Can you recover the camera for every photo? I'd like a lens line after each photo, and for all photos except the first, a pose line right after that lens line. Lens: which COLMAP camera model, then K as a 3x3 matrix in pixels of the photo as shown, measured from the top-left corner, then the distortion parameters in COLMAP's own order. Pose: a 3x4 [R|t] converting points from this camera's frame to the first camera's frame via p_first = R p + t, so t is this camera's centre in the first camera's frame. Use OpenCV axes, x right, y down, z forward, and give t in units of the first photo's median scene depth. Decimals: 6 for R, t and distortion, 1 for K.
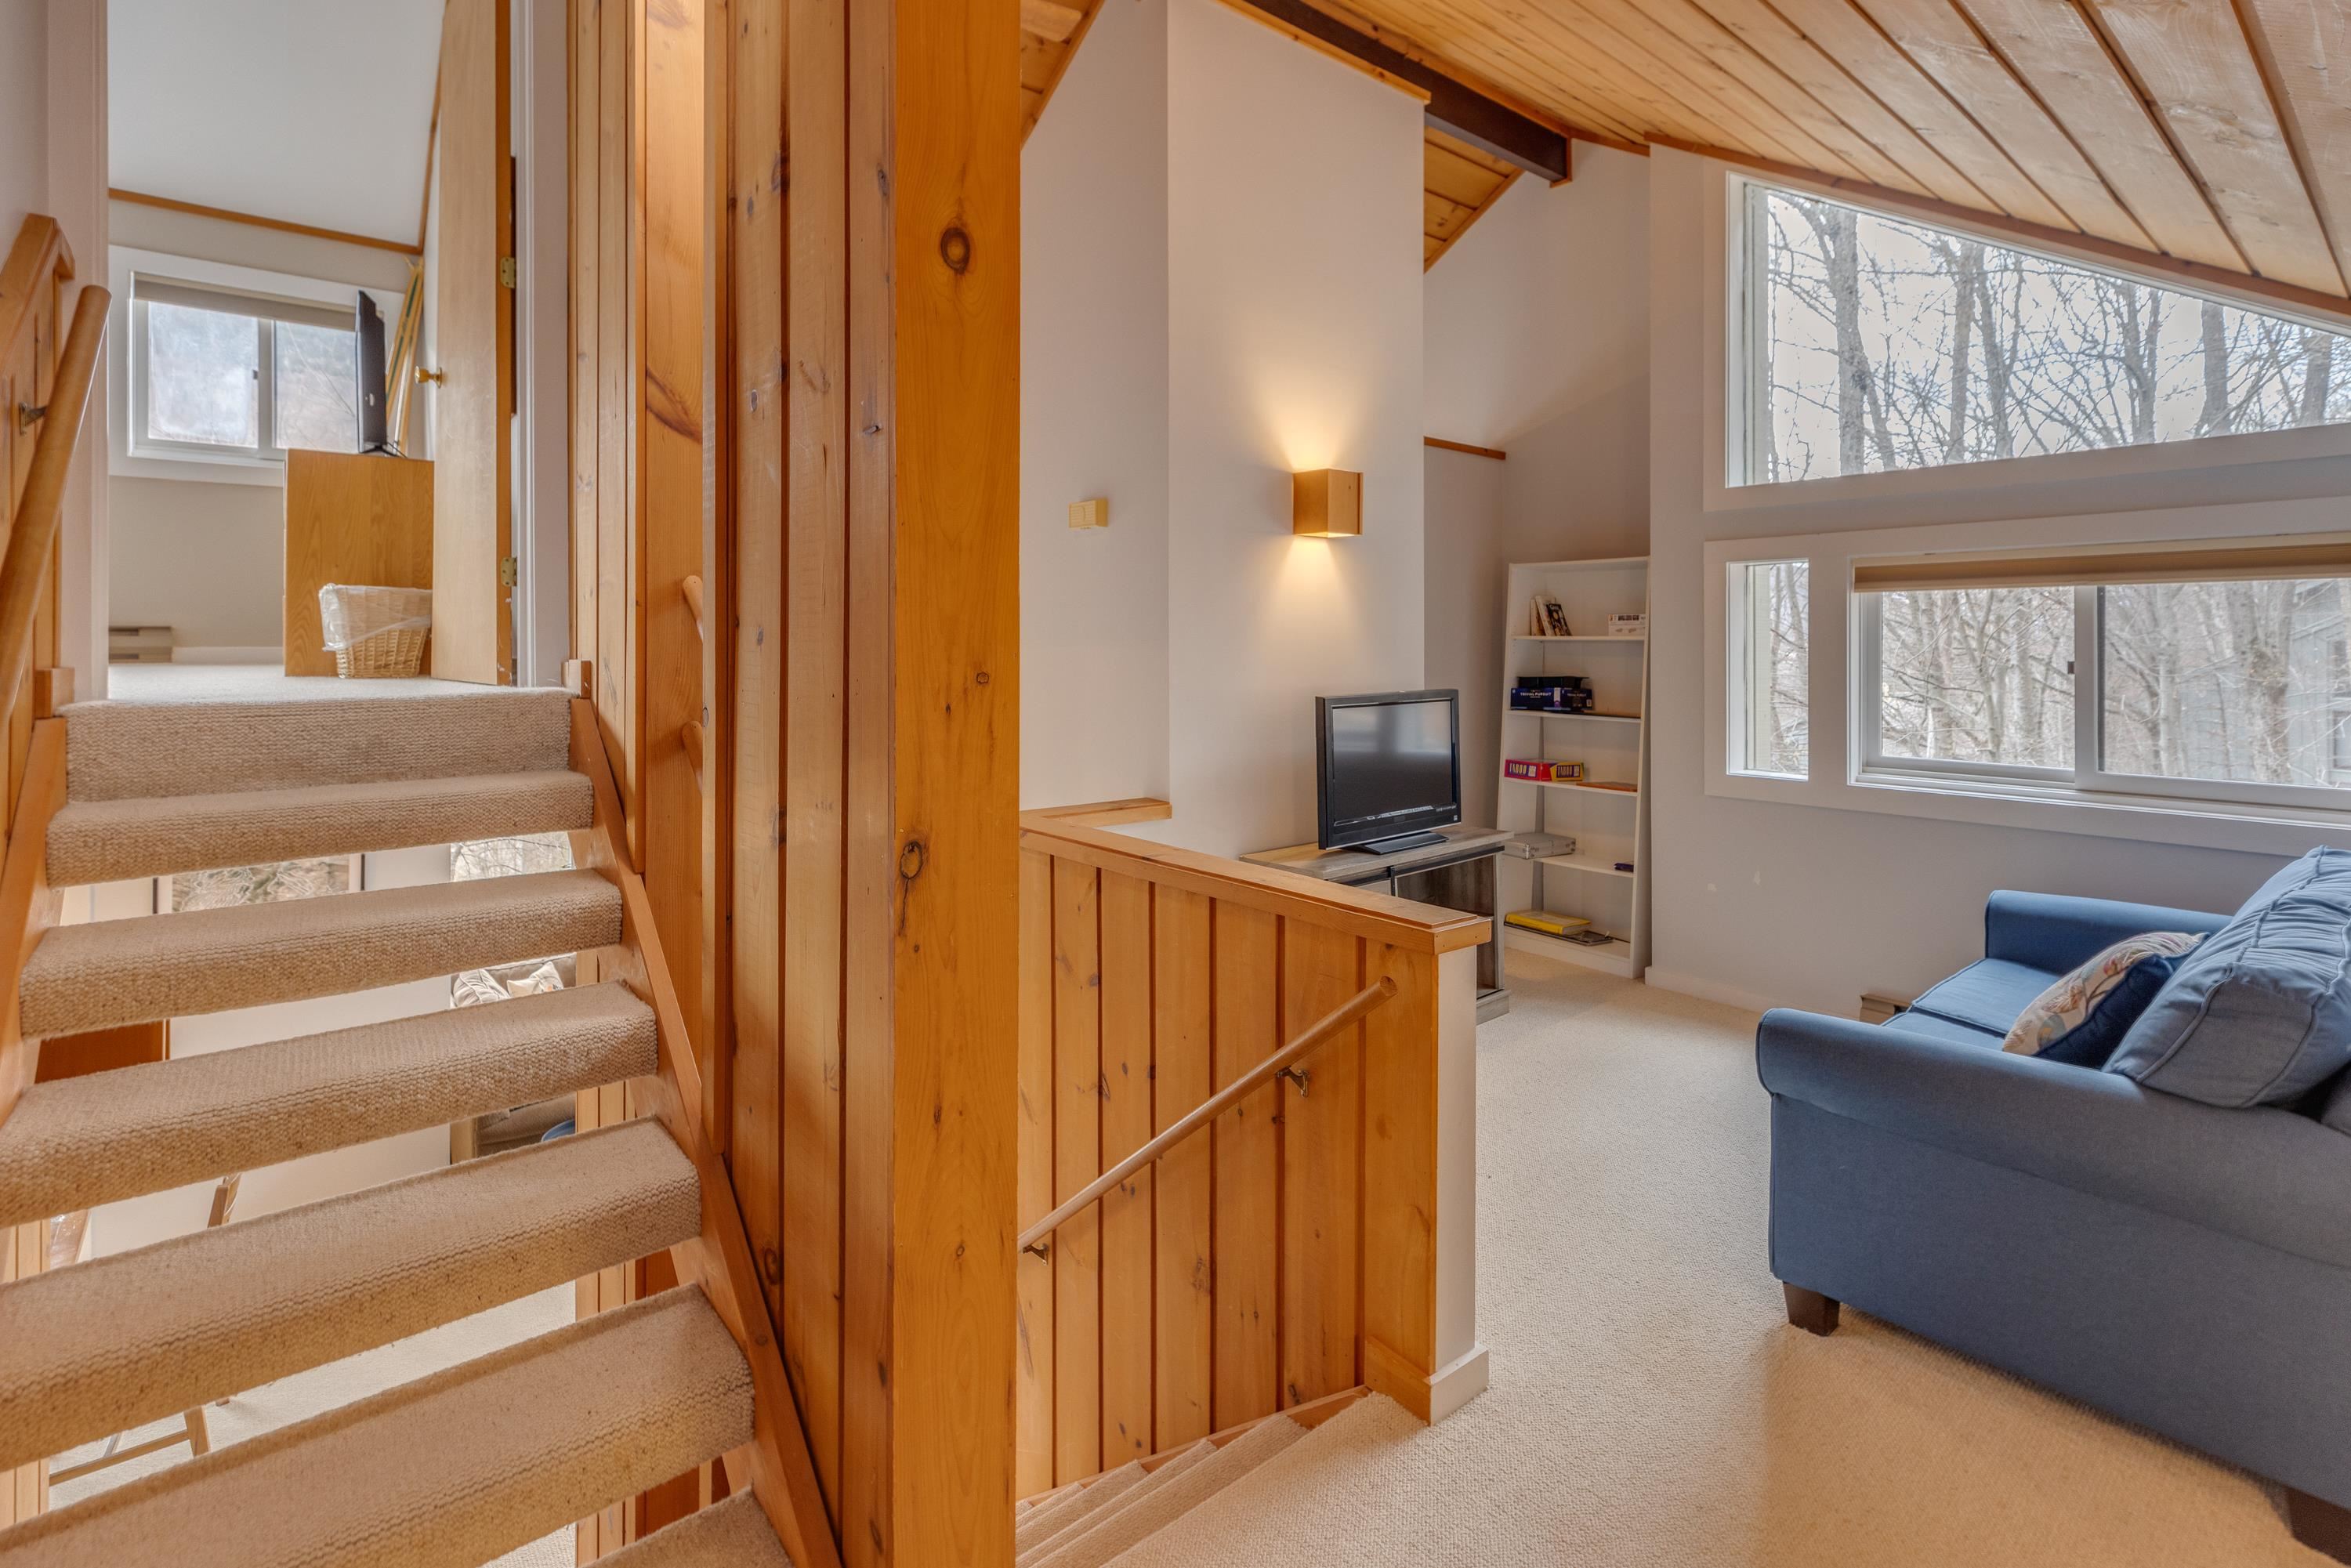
lens RADIAL K [[1099.9, 0, 1171.8], [0, 1099.9, 644.5], [0, 0, 1]] dist [0.001543, -0.000059]
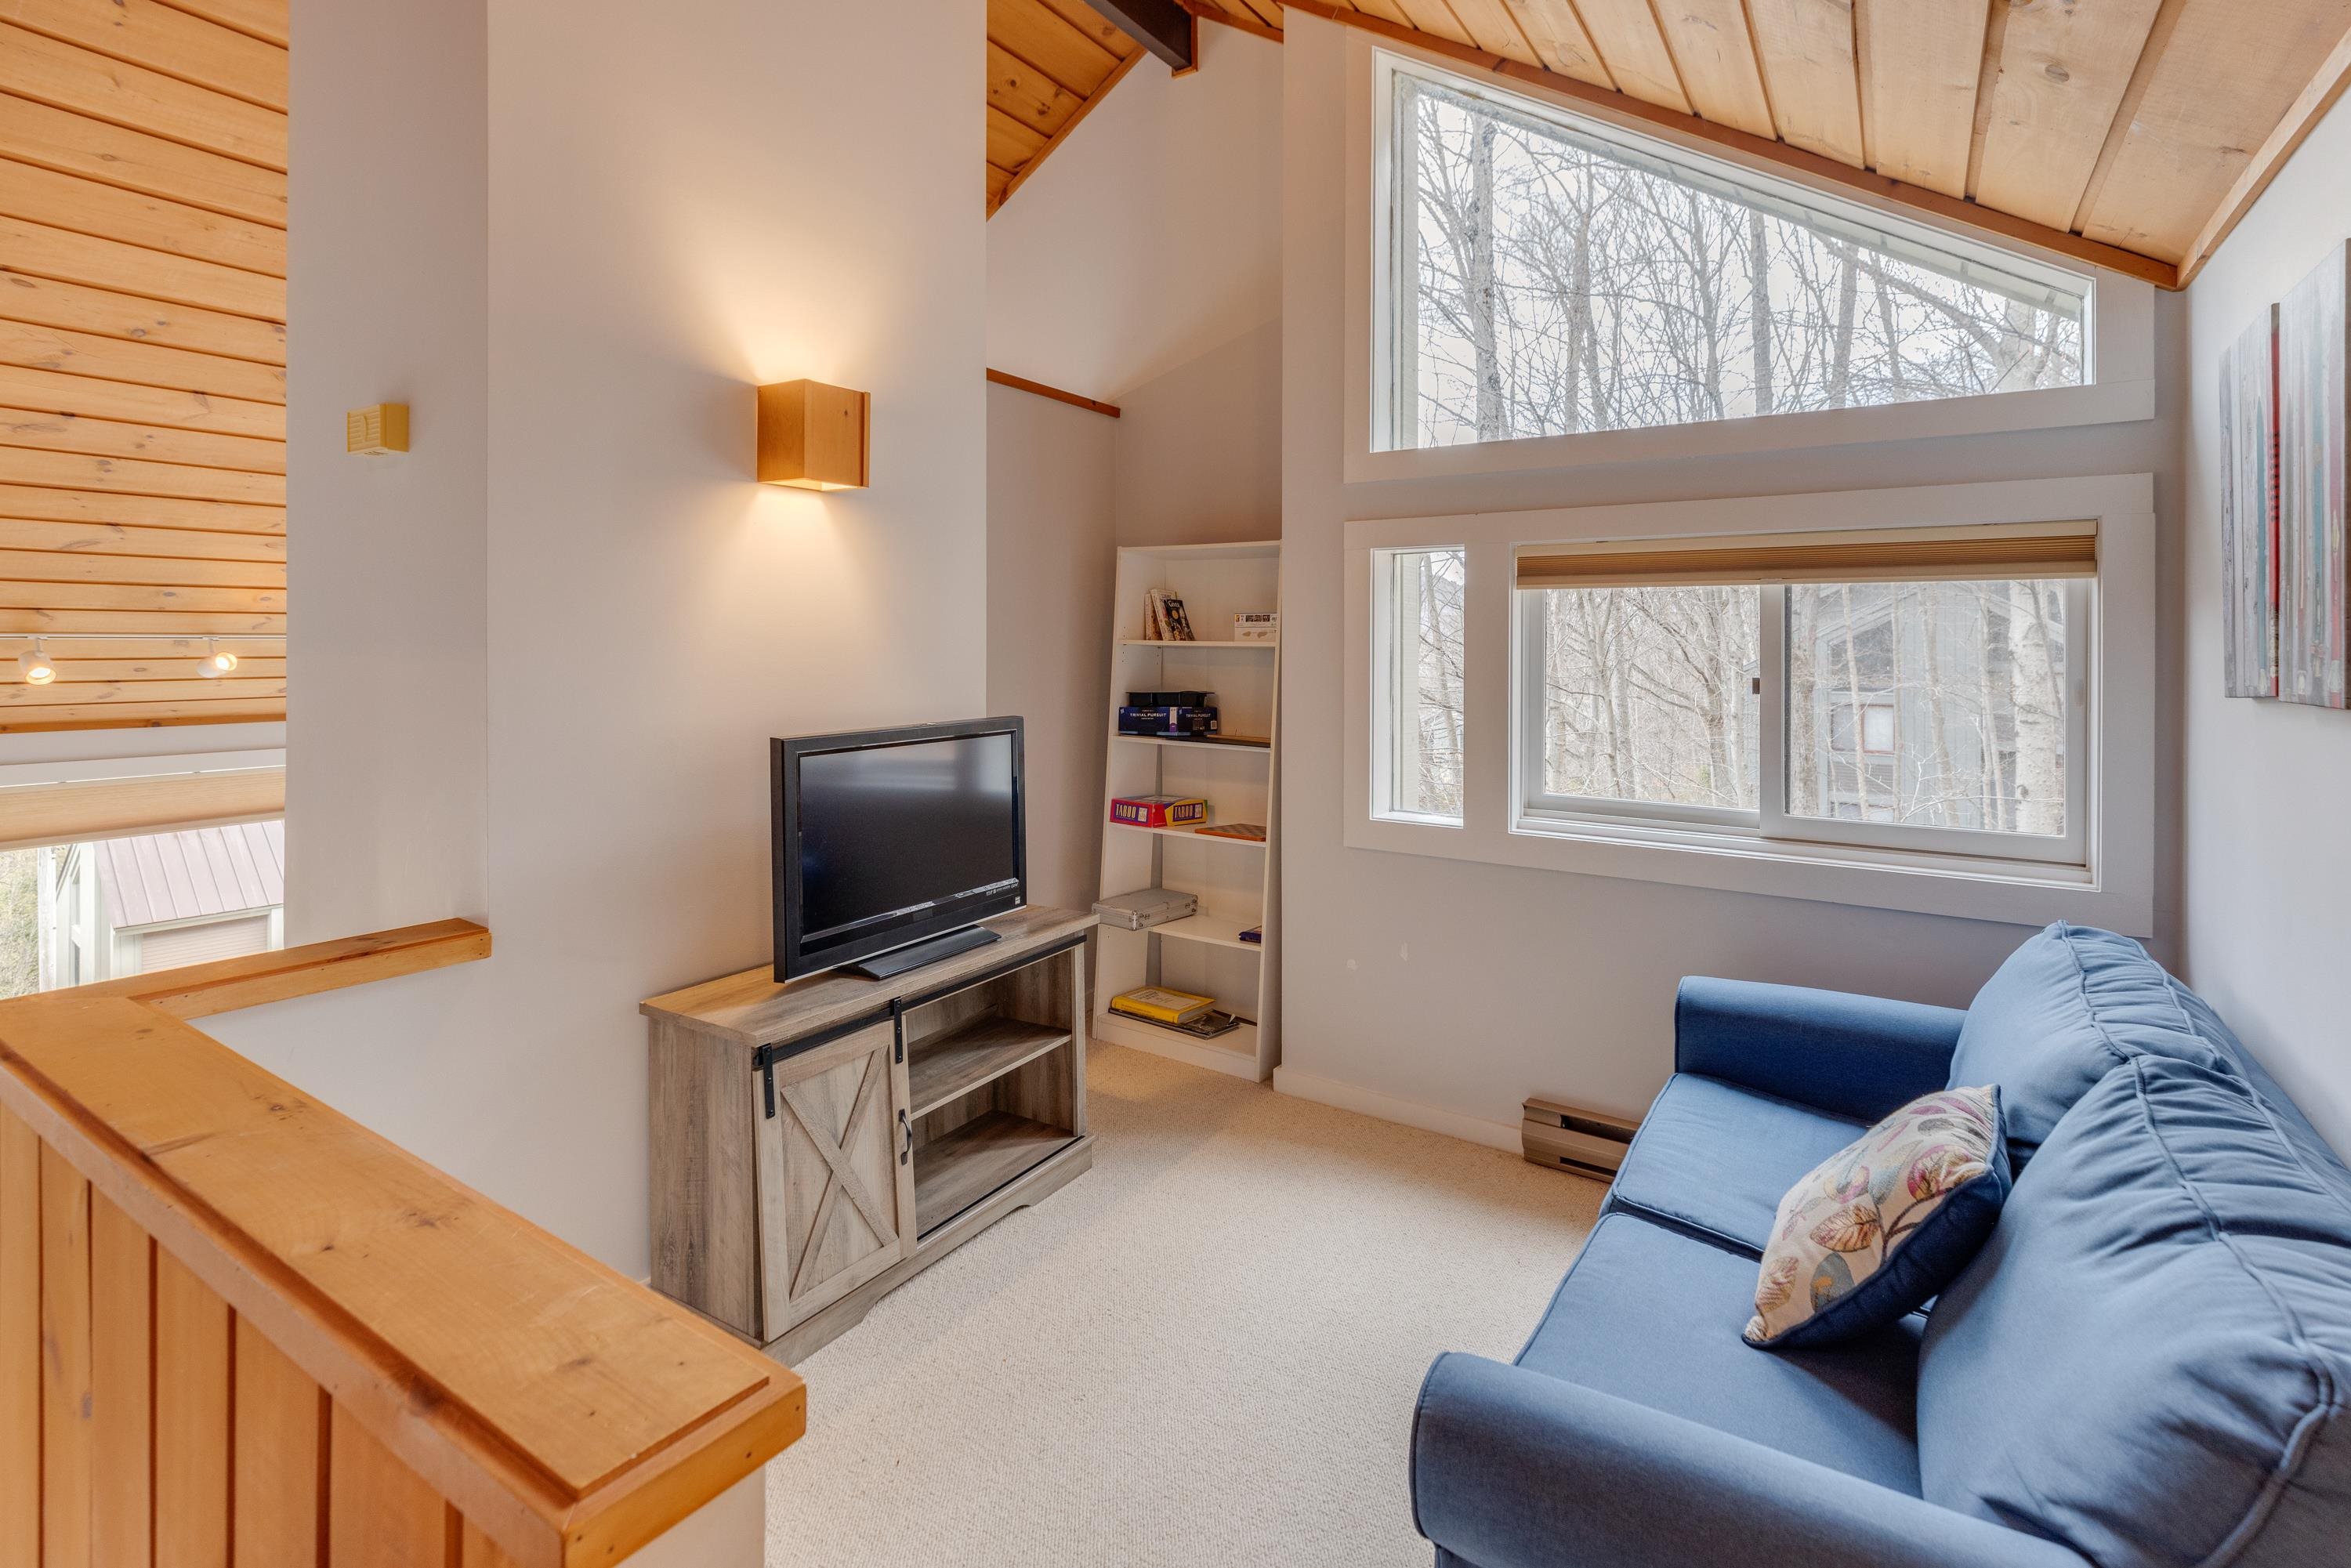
lens RADIAL K [[1099.9, 0, 1171.8], [0, 1099.9, 644.5], [0, 0, 1]] dist [0.001543, -0.000059]
pose [[0.959855, 0.004169, 0.280467, 0.141931], [-0.004620, 0.999989, 0.000948, -0.006296], [-0.280460, -0.002205, 0.959863, 0.274373]]
